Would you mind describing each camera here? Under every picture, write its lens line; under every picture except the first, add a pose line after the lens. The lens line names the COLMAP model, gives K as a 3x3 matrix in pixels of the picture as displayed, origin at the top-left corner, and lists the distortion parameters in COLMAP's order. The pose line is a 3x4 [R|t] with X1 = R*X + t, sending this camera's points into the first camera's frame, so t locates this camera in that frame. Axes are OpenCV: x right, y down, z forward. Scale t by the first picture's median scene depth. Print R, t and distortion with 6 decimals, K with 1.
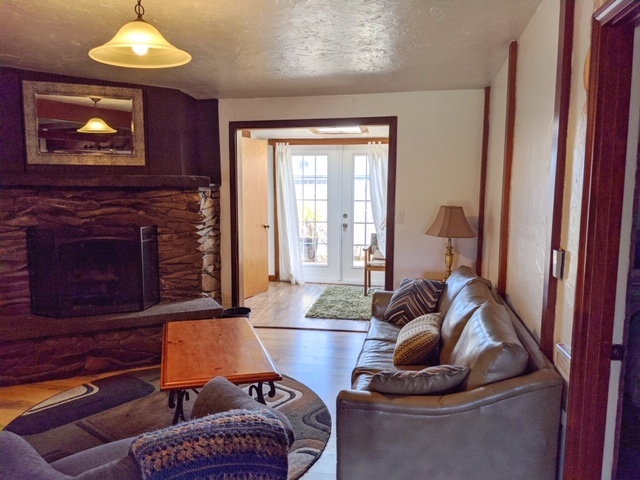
lens RADIAL K [[512.4, 0, 299.4], [0, 512.4, 238.1], [0, 0, 1]] dist [0.004053, -0.002249]
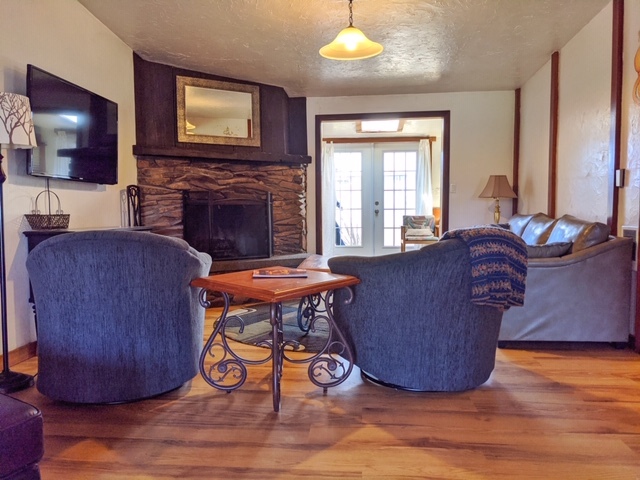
lens RADIAL K [[502.0, 0, 317.6], [0, 502.0, 243.7], [0, 0, 1]] dist [0.056938, -0.087528]
pose [[0.994123, -0.015646, 0.107124, -0.307447], [0.018360, 0.999534, -0.024398, 0.134996], [-0.106693, 0.026222, 0.993946, -0.249197]]
